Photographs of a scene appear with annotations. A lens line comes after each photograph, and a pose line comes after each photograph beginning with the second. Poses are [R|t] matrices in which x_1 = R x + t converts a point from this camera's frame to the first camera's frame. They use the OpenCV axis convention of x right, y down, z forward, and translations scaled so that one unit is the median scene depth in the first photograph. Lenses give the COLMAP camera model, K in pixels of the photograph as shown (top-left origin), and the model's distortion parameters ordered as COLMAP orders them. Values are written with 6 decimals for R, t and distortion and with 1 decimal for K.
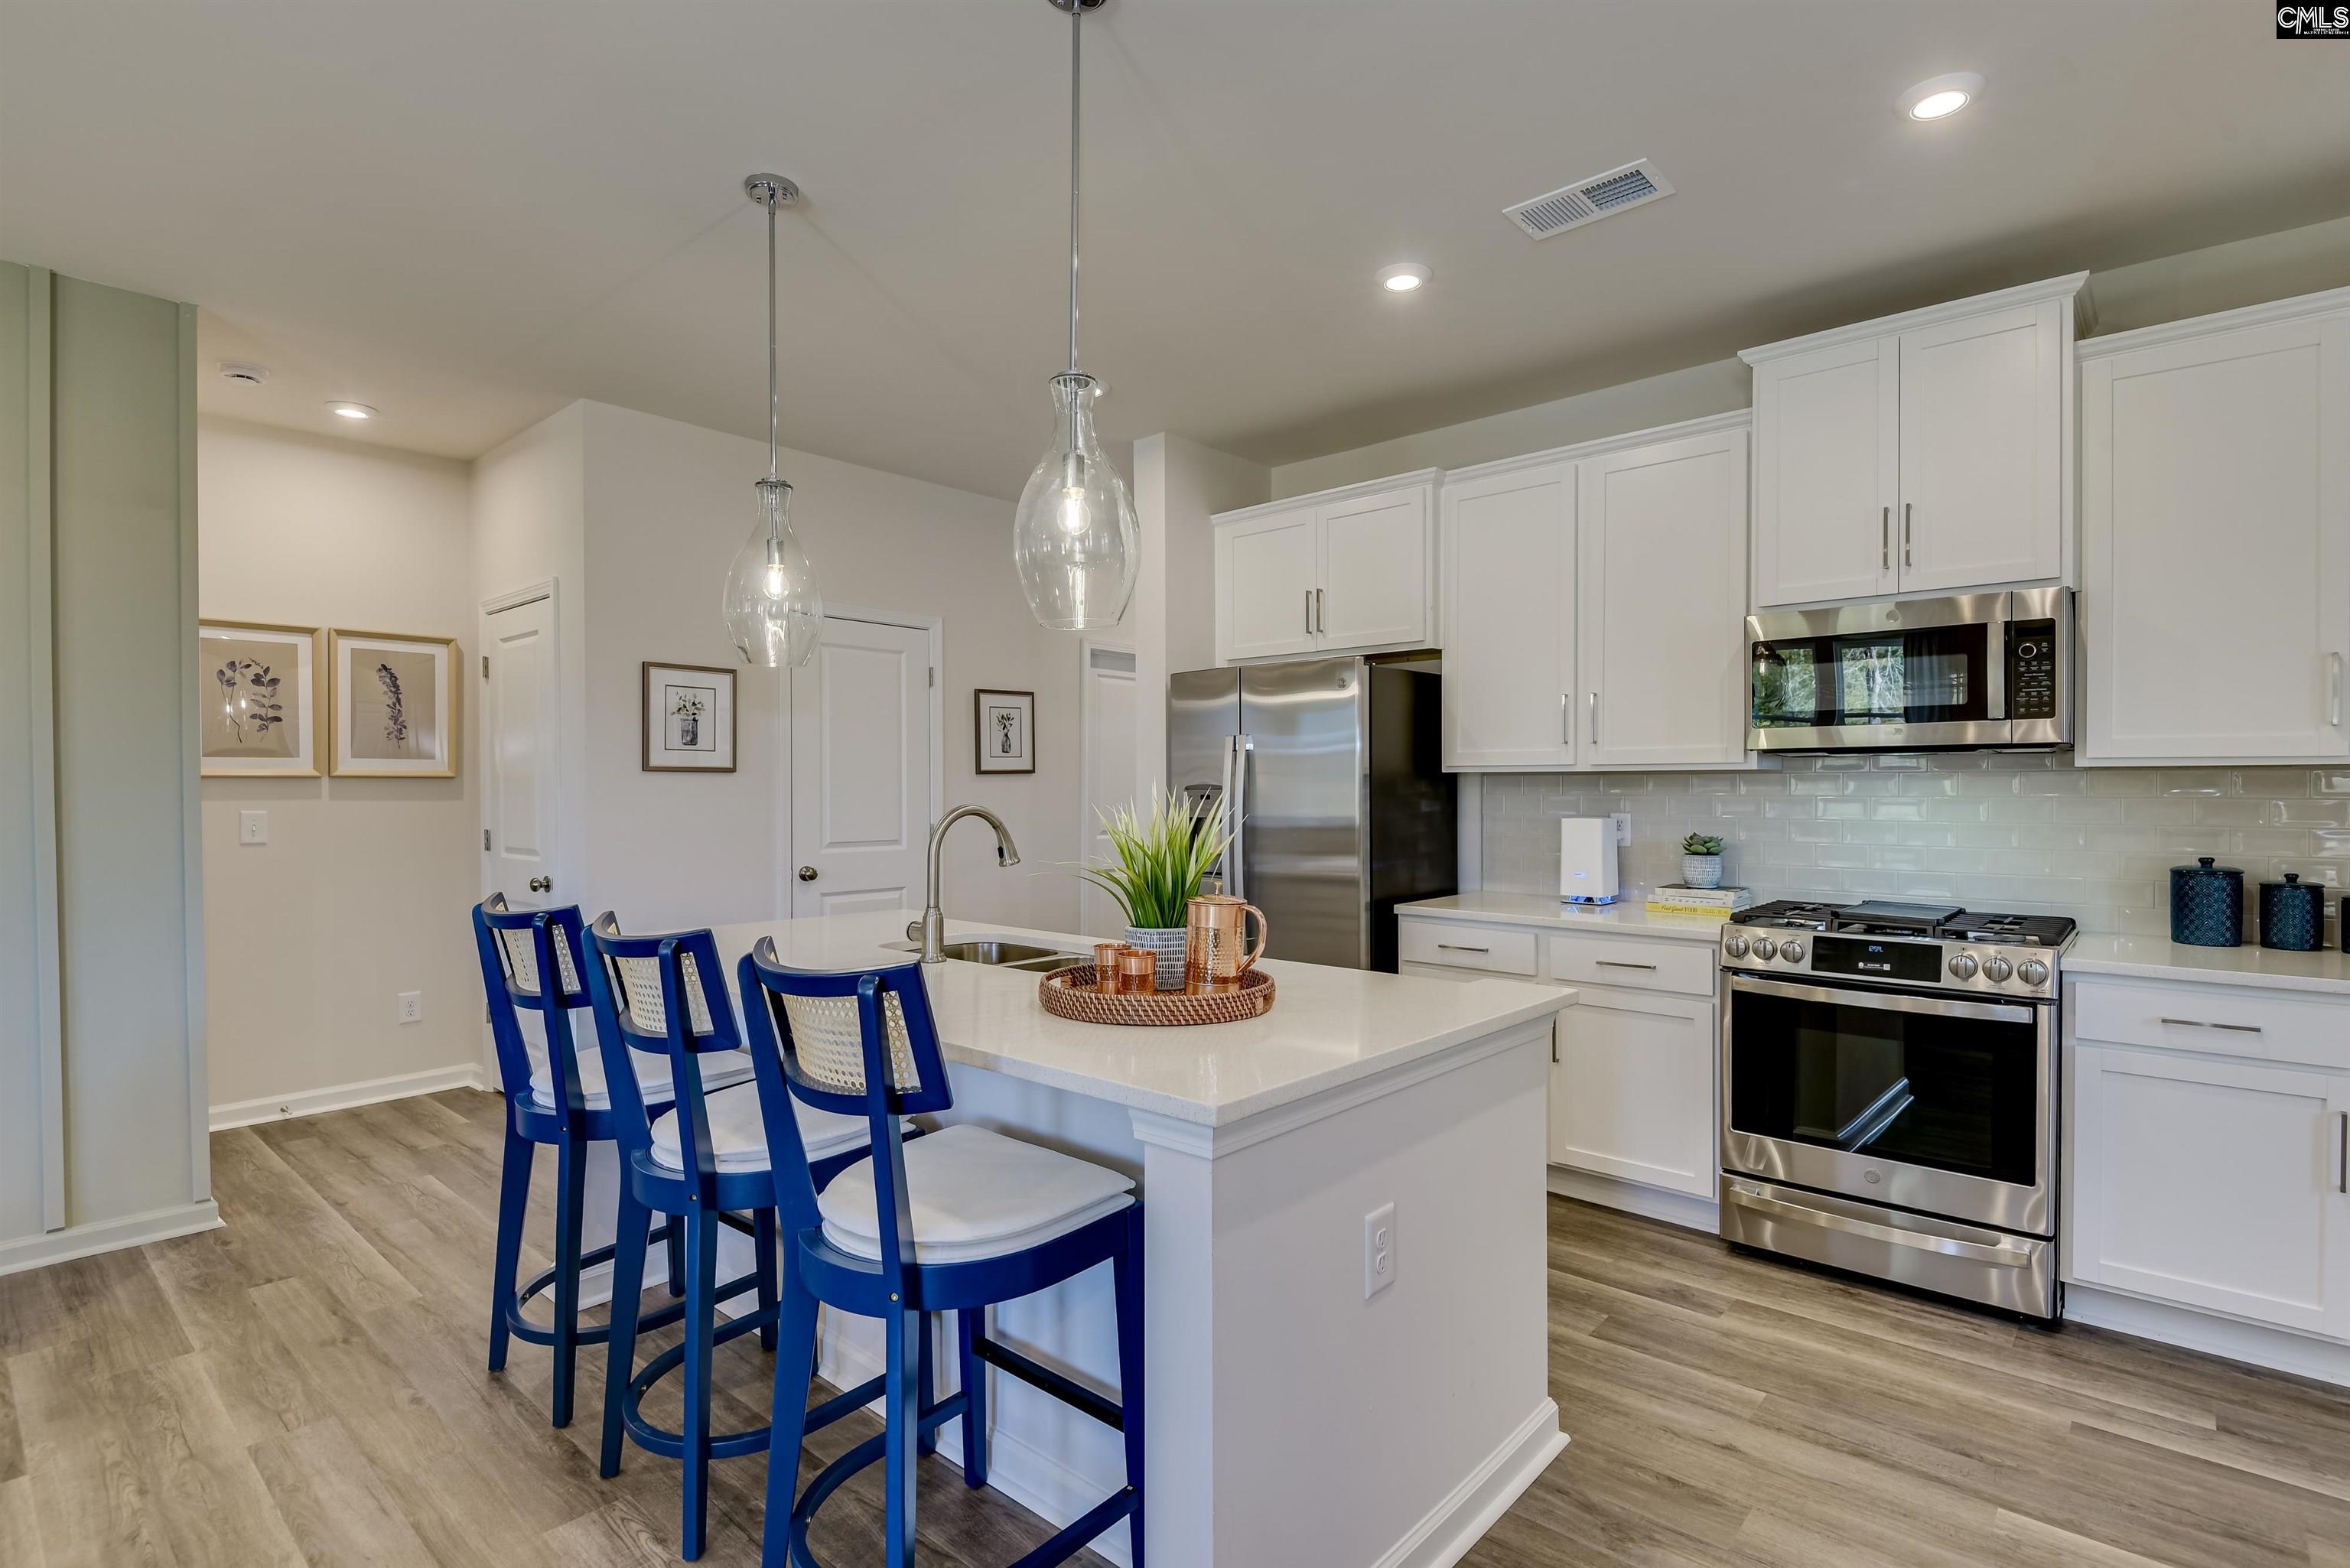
lens RADIAL K [[1134.9, 0, 1152.1], [0, 1134.9, 796.1], [0, 0, 1]] dist [-0.002157, -0.016855]
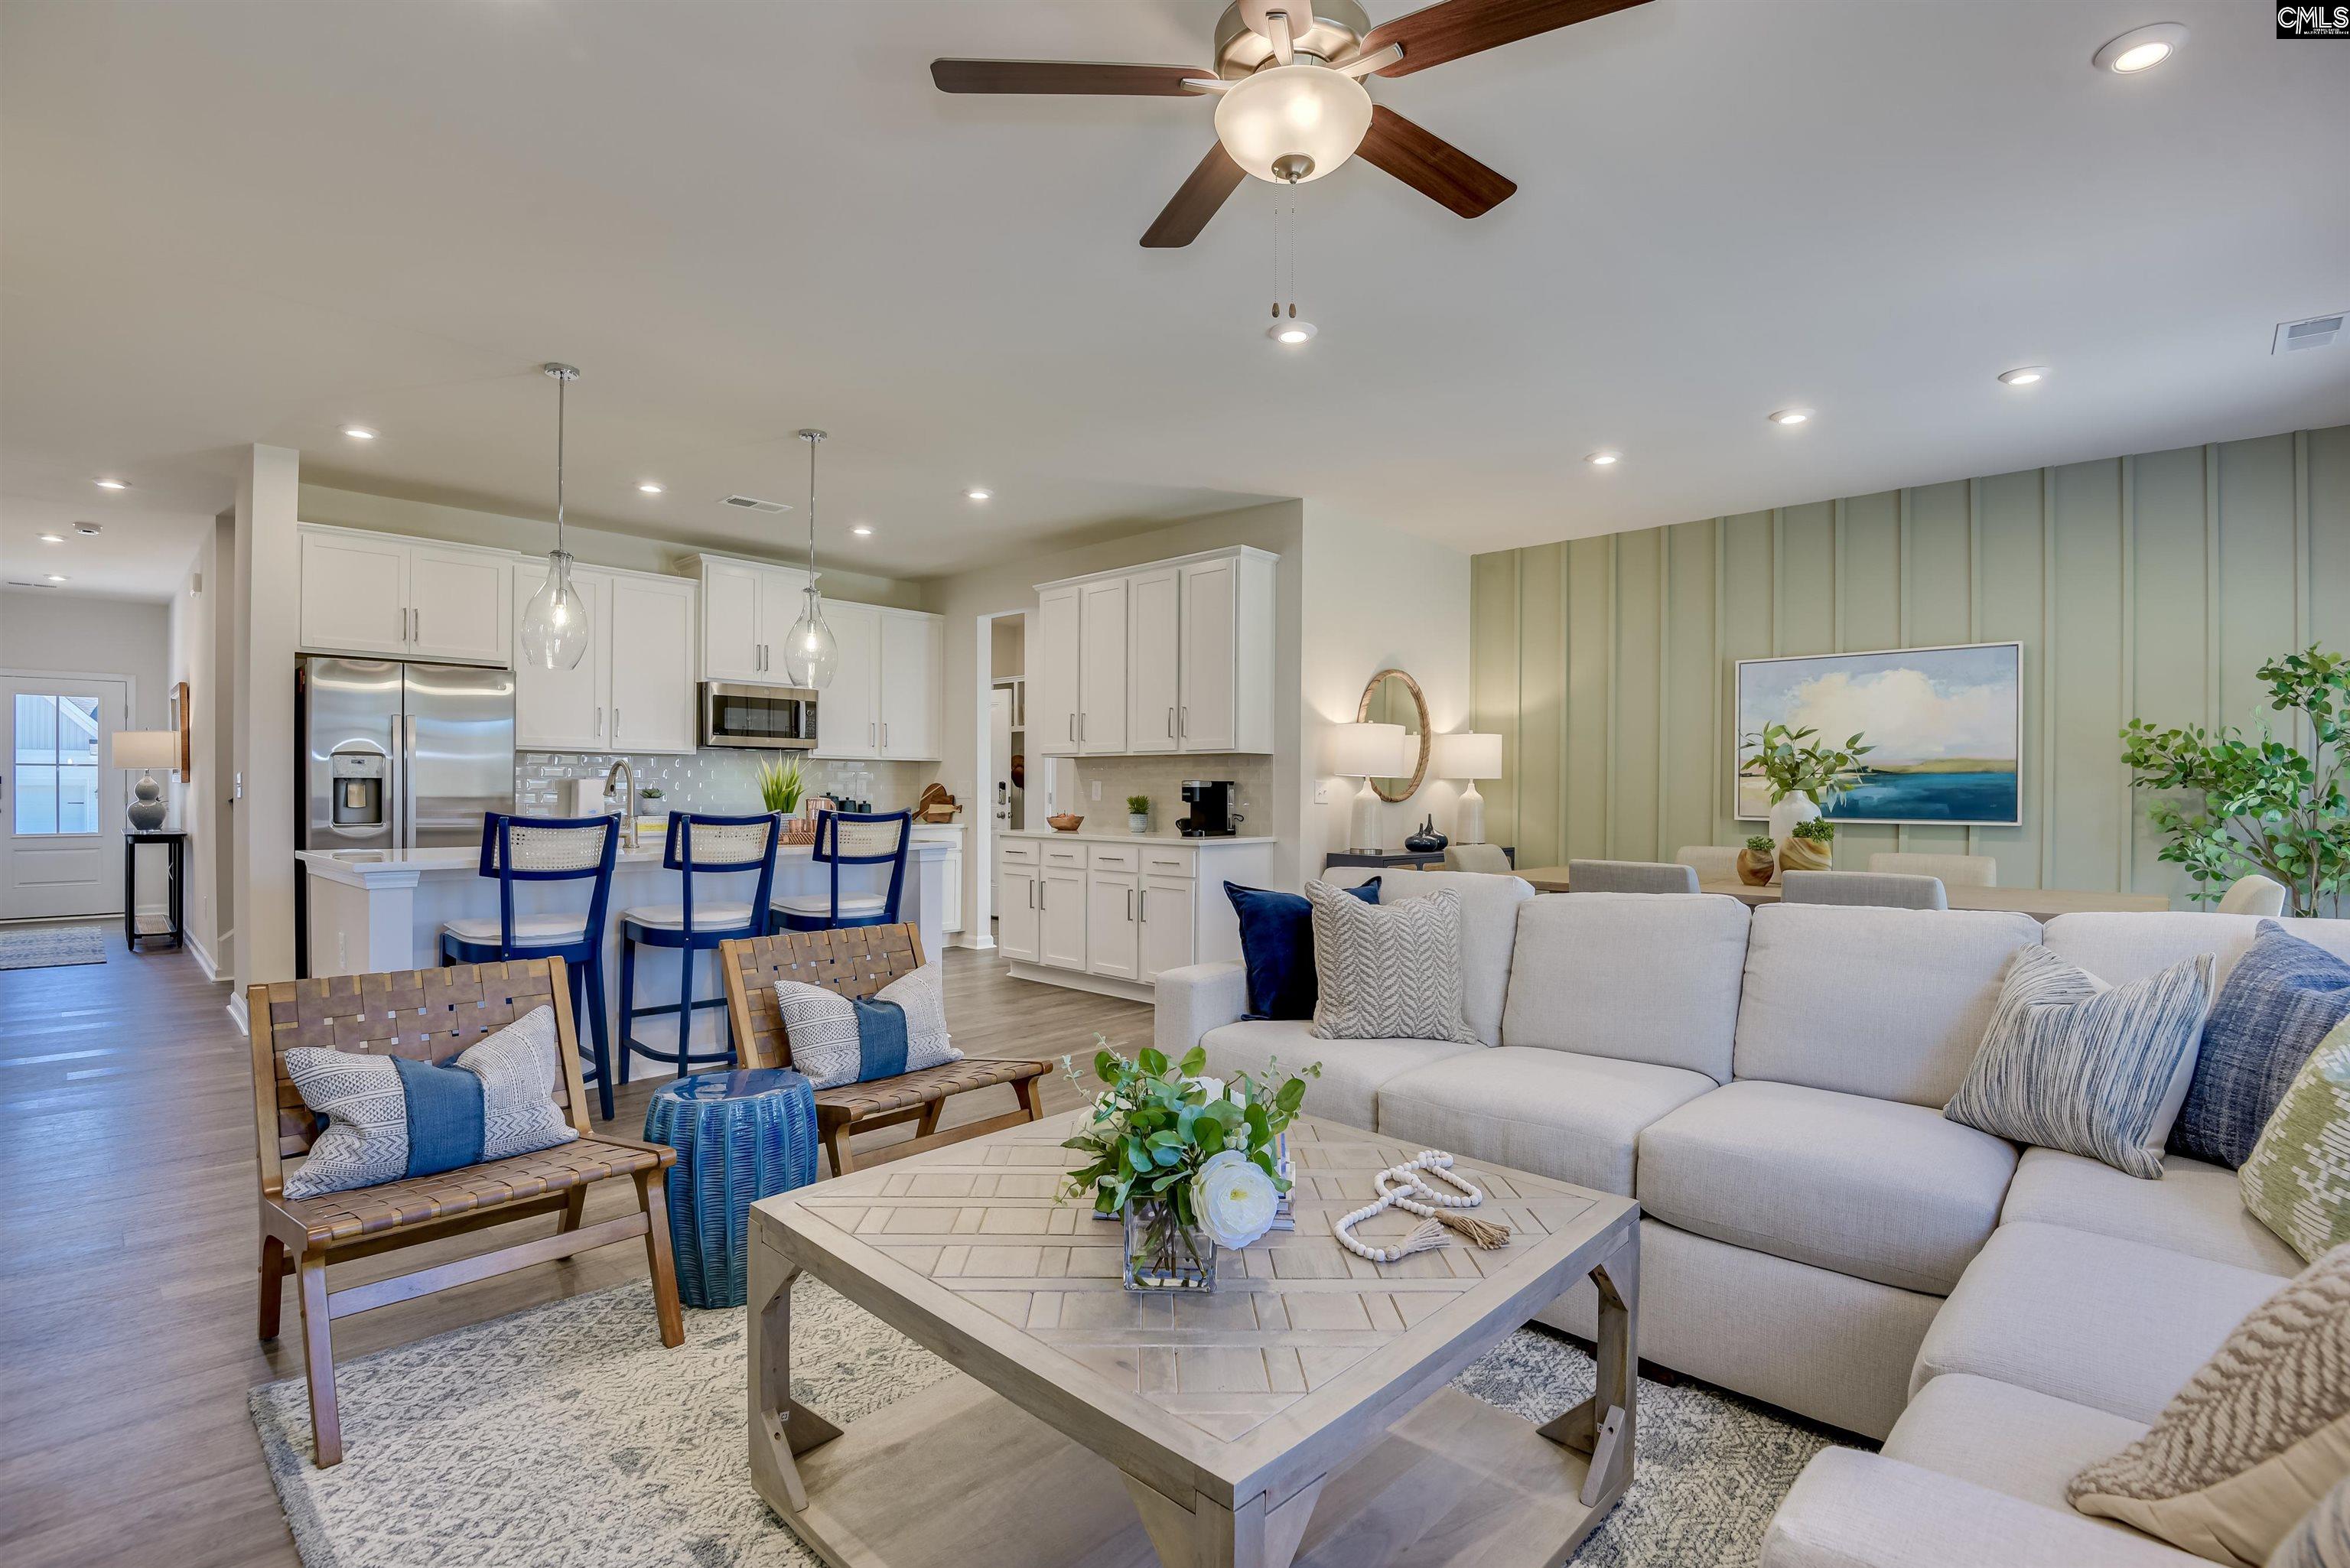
lens RADIAL K [[1101.7, 0, 1163.1], [0, 1101.7, 787.6], [0, 0, 1]] dist [-0.033308, -0.000020]
pose [[0.035628, 0.005729, 0.999349, -1.832643], [-0.006599, 0.999963, -0.005497, 0.057089], [-0.999343, -0.006399, 0.035665, 0.089451]]
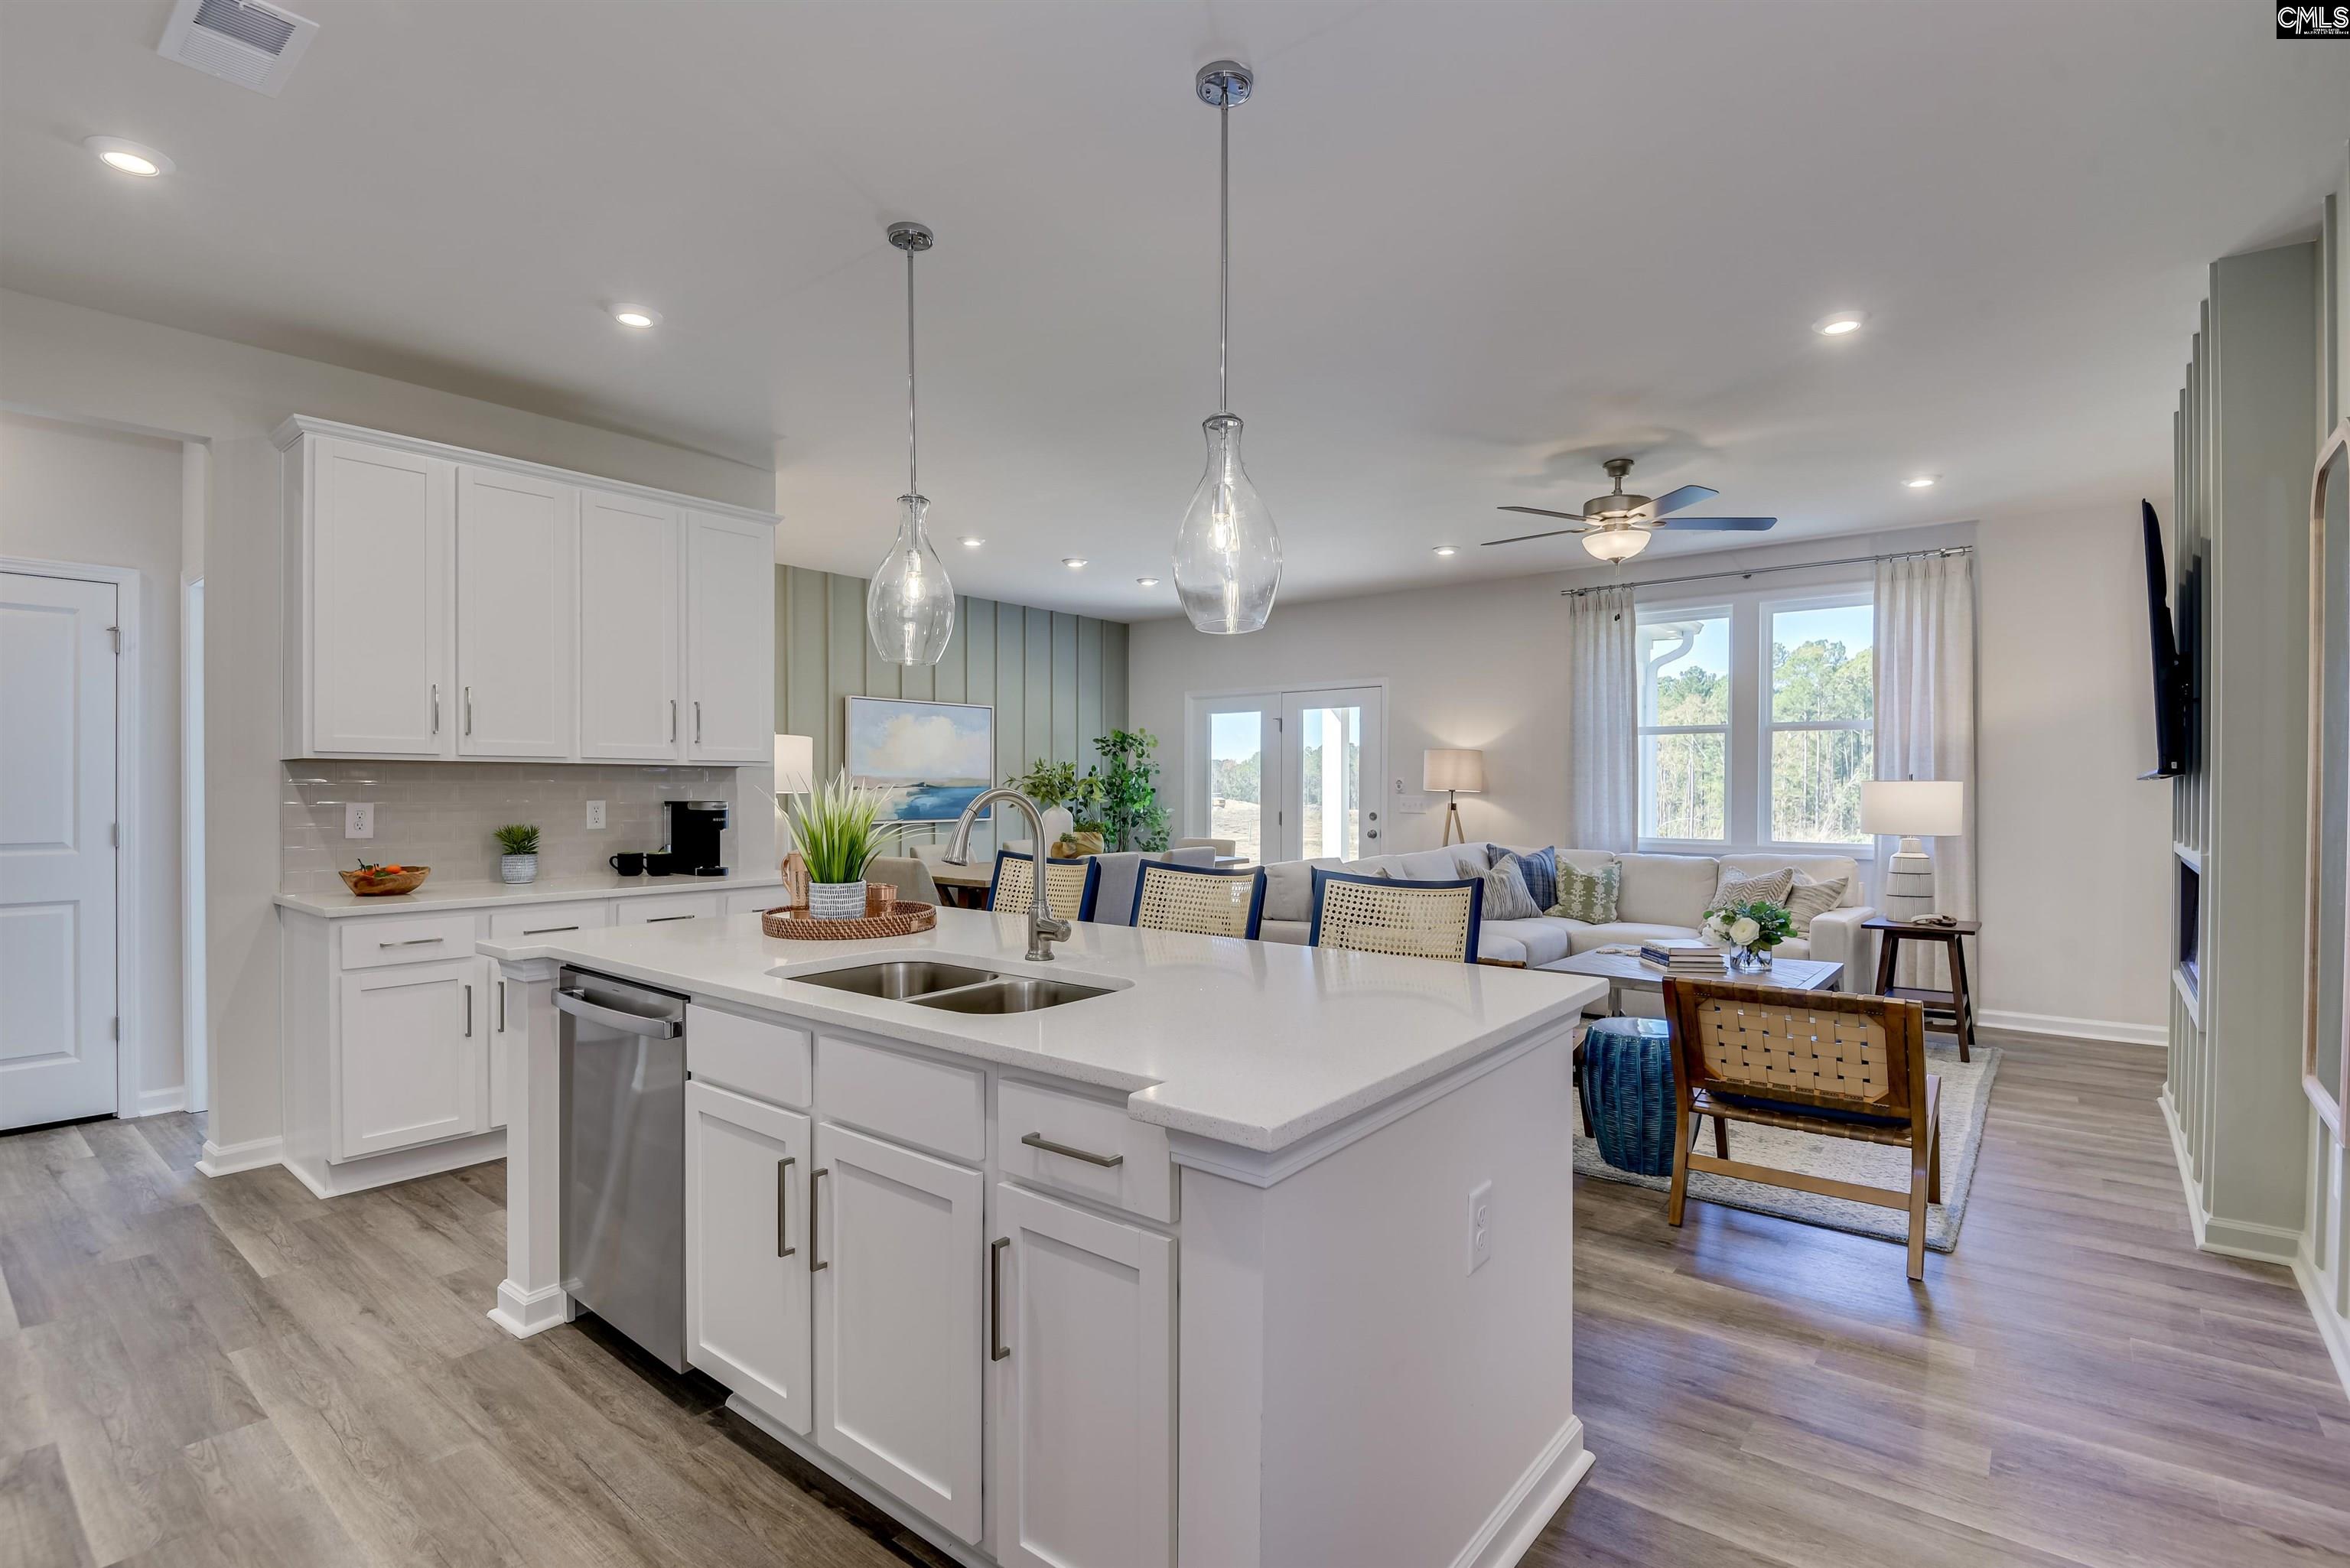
lens RADIAL K [[1134.9, 0, 1152.1], [0, 1134.9, 796.1], [0, 0, 1]] dist [-0.002157, -0.016855]
pose [[-0.998572, 0.003801, -0.053278, -0.225043], [0.003366, 0.999960, 0.008247, 0.011021], [0.053308, 0.008056, -0.998546, 1.851374]]
